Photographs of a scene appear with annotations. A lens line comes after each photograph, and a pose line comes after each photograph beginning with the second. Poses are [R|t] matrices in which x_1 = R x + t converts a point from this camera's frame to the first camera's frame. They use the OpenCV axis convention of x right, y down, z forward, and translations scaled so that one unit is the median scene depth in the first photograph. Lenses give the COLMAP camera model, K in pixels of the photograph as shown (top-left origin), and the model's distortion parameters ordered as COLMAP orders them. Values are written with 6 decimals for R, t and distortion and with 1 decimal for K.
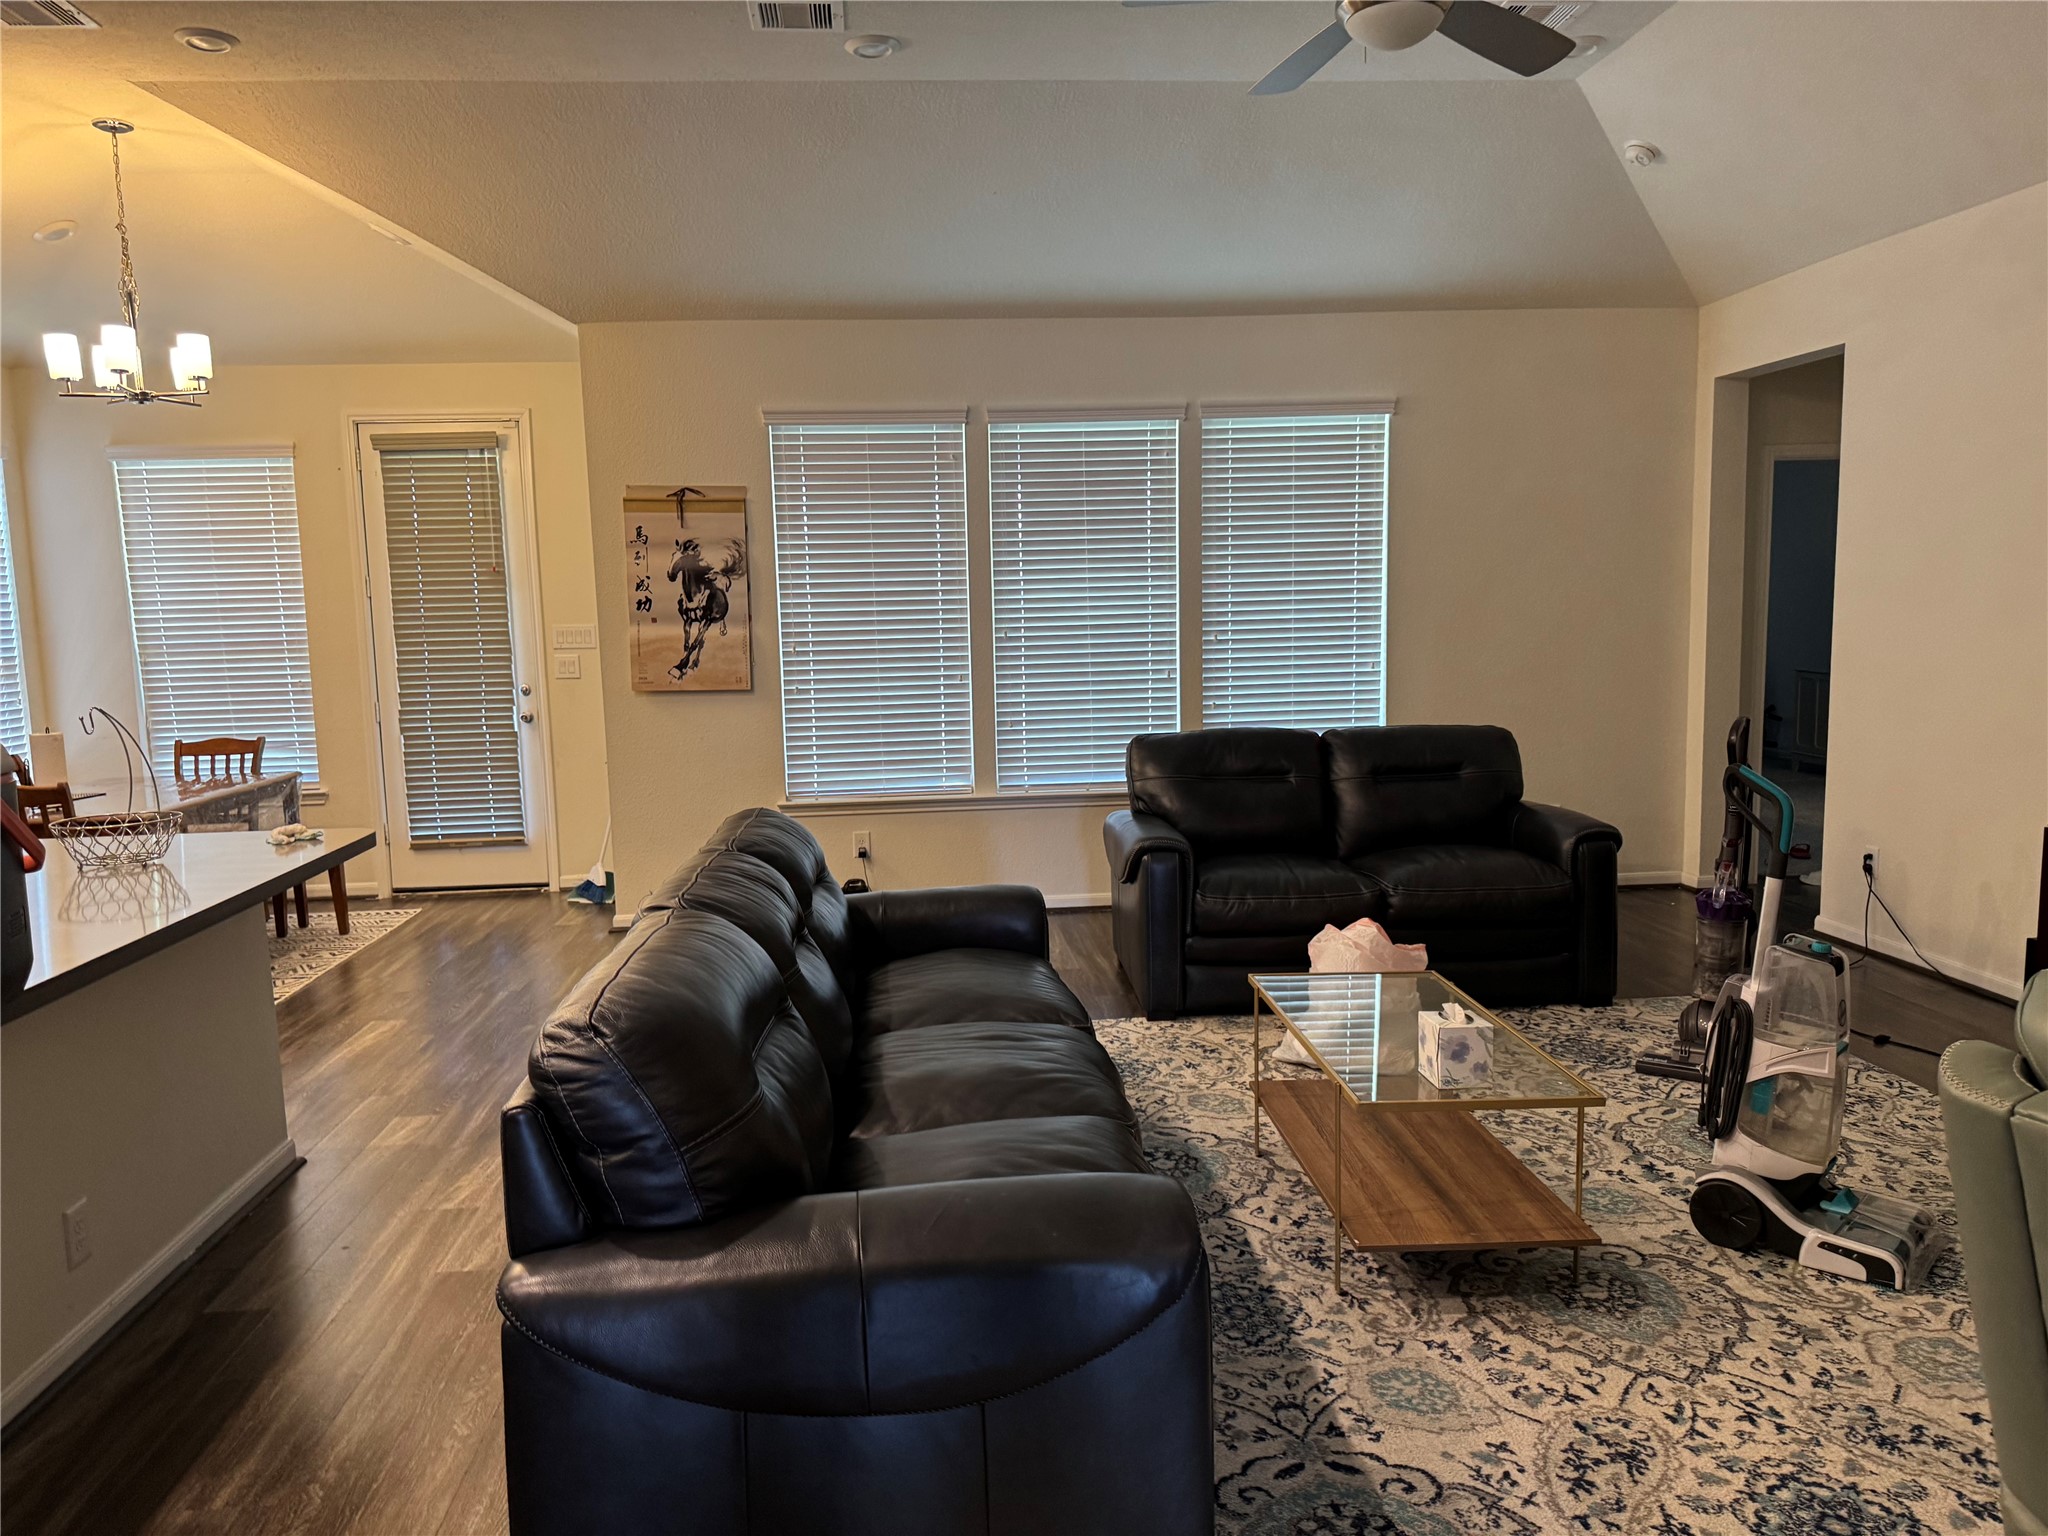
lens RADIAL K [[1464.4, 0, 1007.2], [0, 1464.4, 796.5], [0, 0, 1]] dist [0.006548, -0.007331]
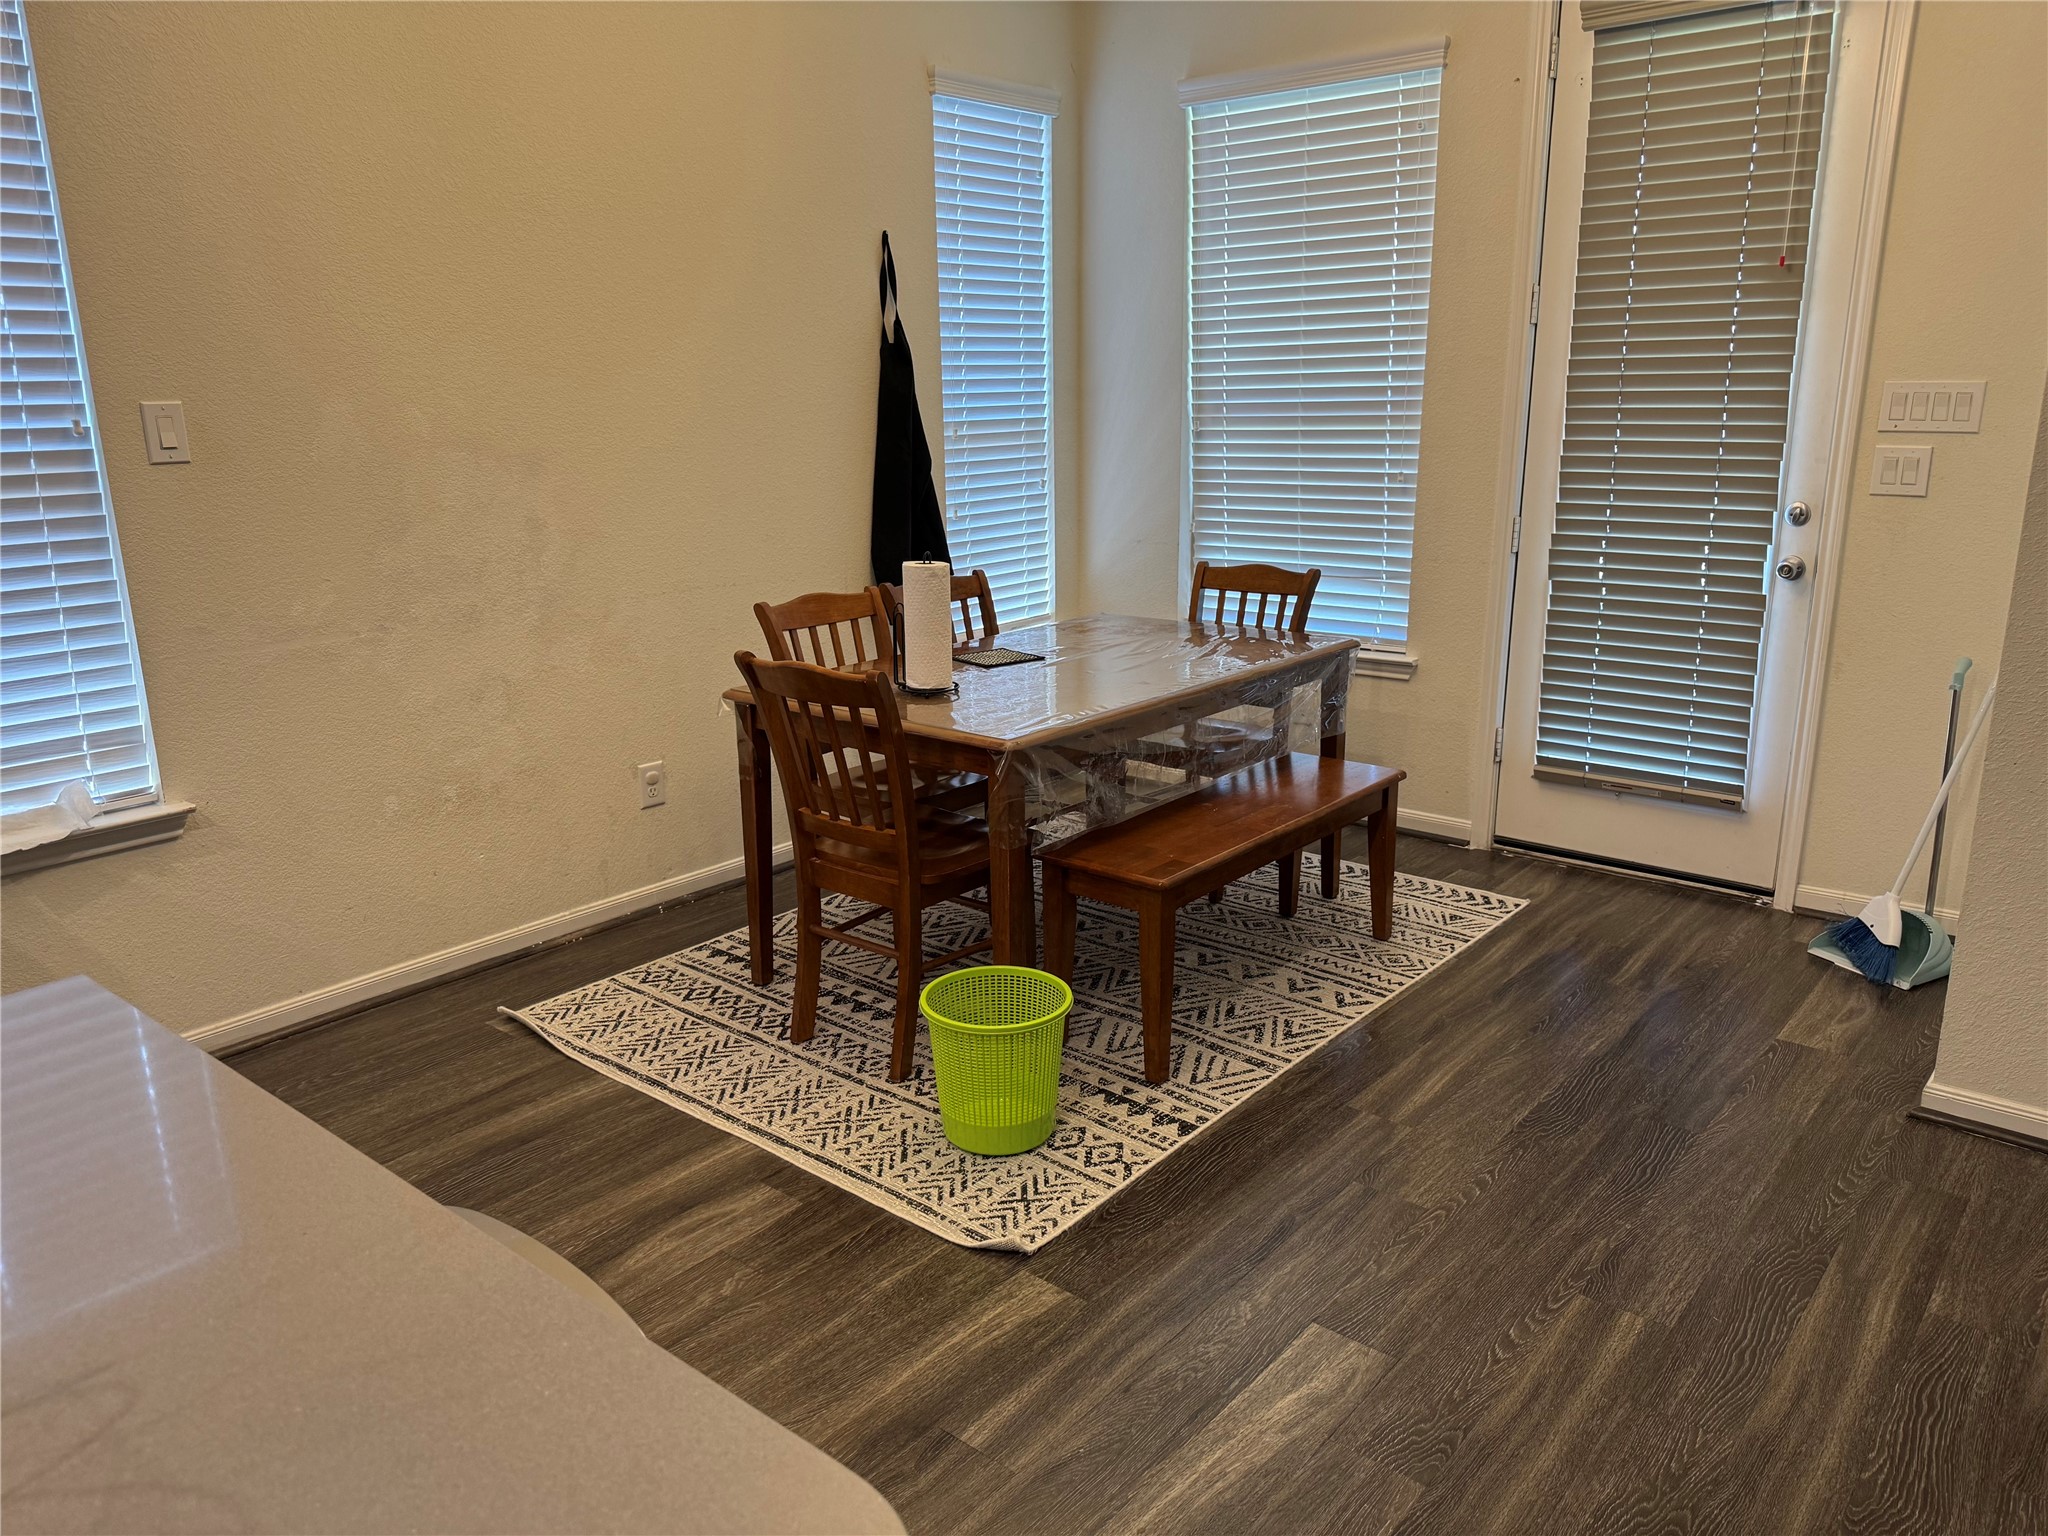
lens RADIAL K [[1463.6, 0, 1038.7], [0, 1463.6, 803.7], [0, 0, 1]] dist [0.001512, -0.003700]
pose [[0.724258, 0.201926, -0.659300, -0.171589], [-0.095431, 0.976312, 0.194185, -0.049507], [0.682893, -0.077723, 0.726372, 0.462618]]
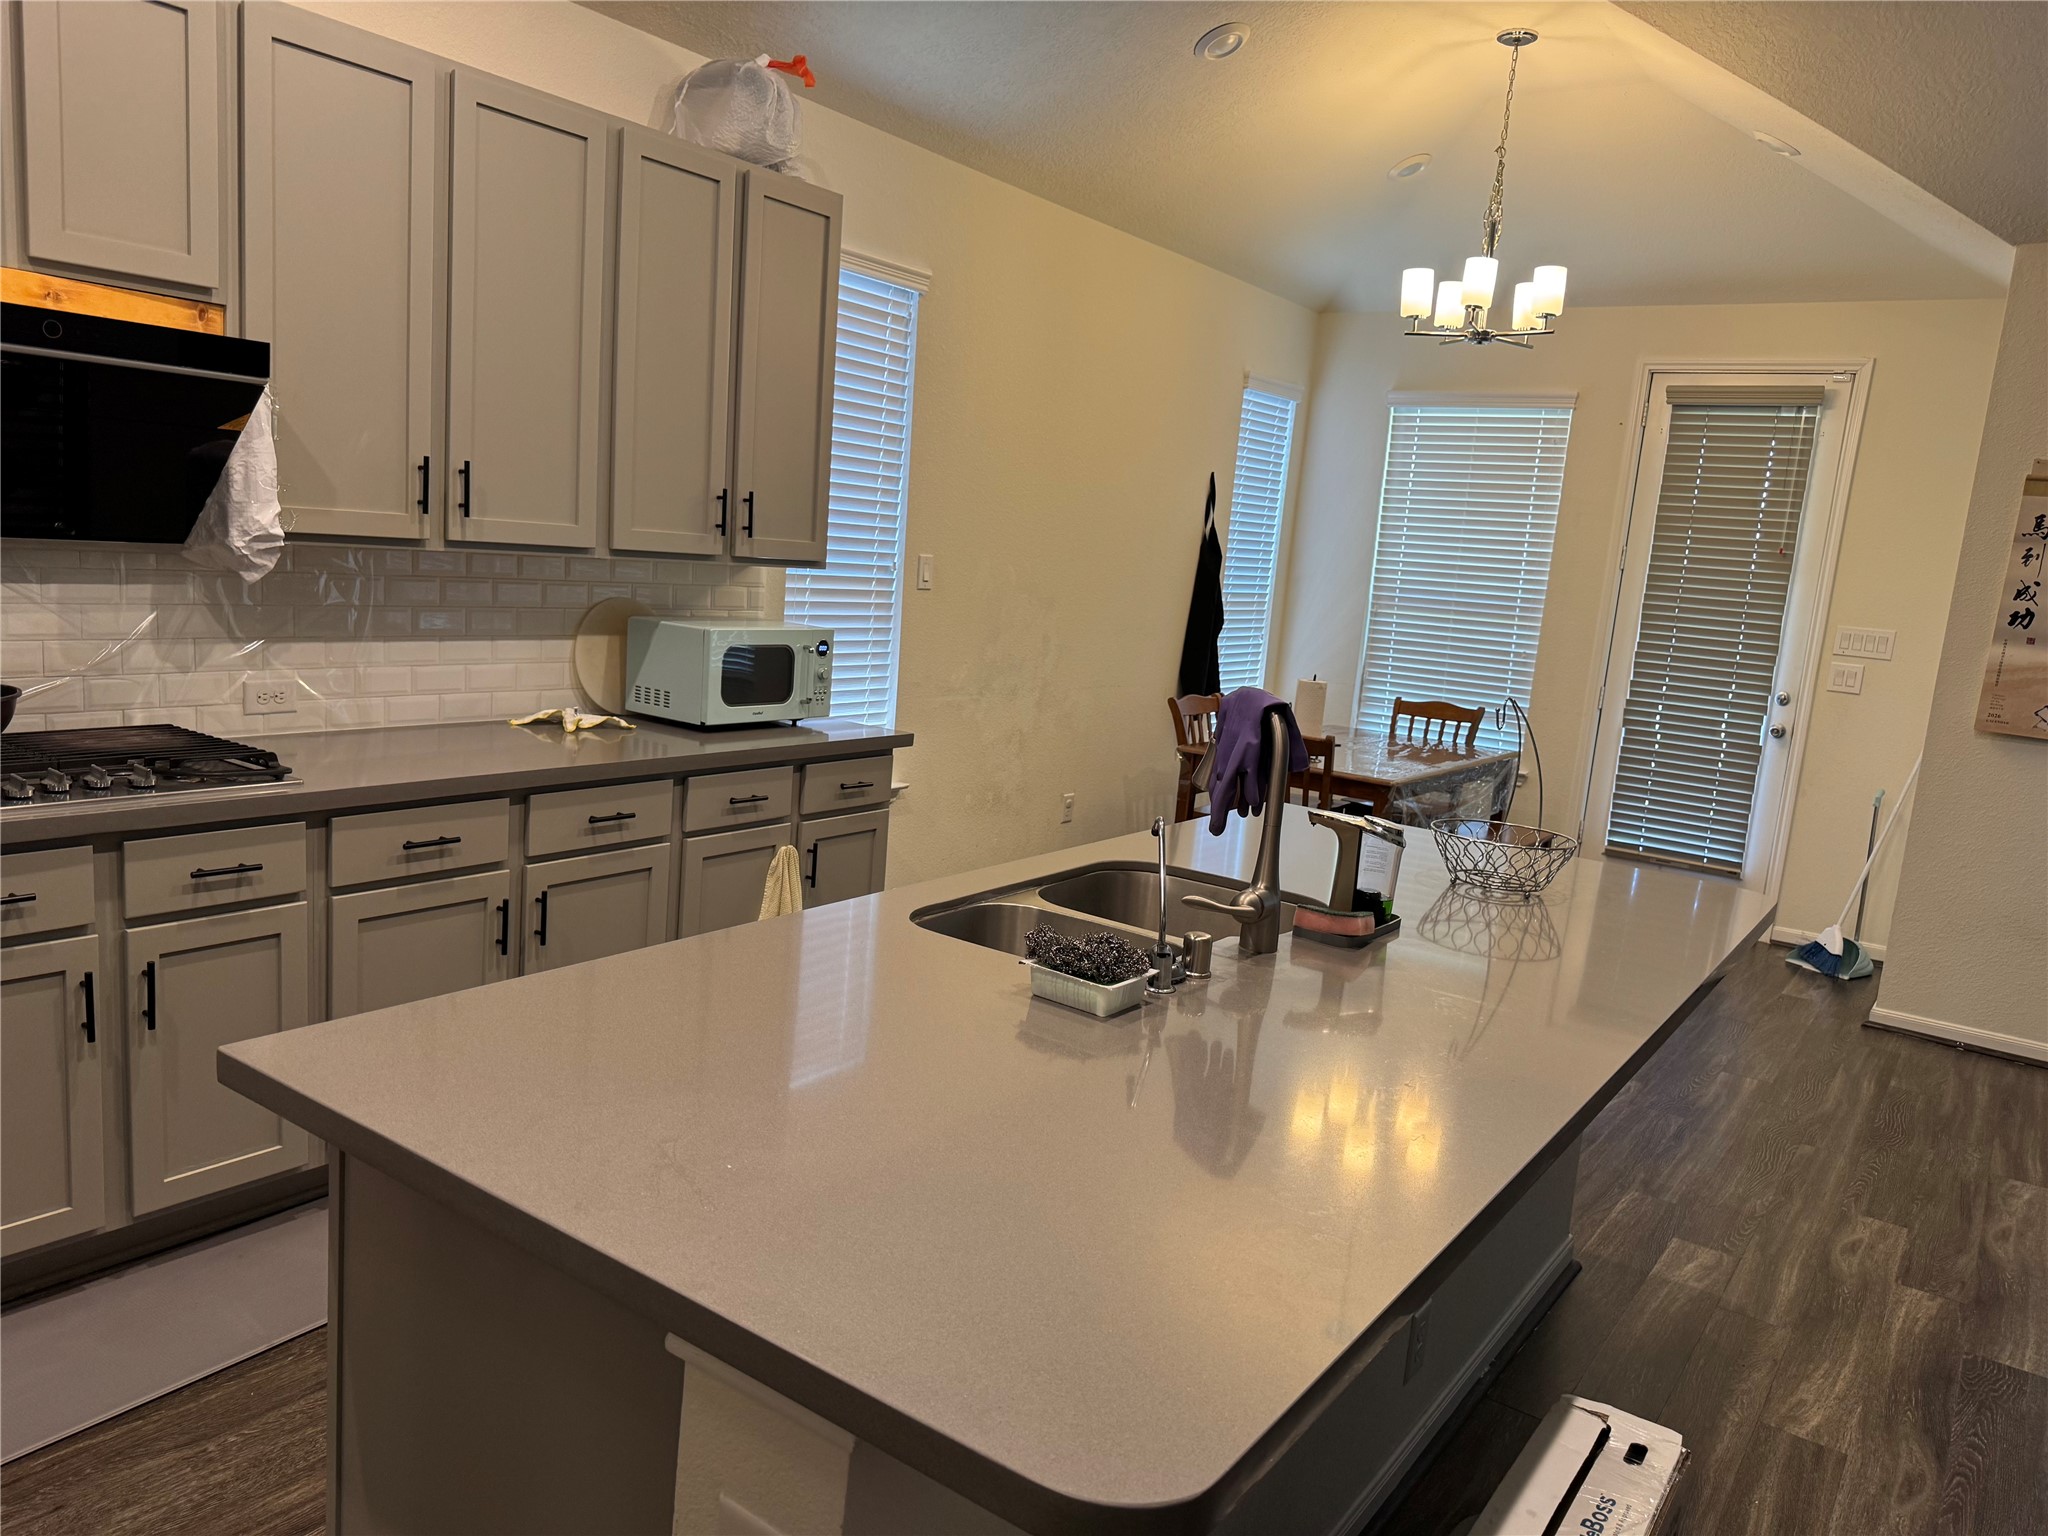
lens RADIAL K [[1464.4, 0, 1007.2], [0, 1464.4, 796.5], [0, 0, 1]] dist [0.006548, -0.007331]
pose [[0.758647, 0.196634, -0.621120, -0.139151], [-0.181763, 0.979393, 0.088047, -0.011687], [0.625634, 0.046100, 0.778754, 0.080346]]
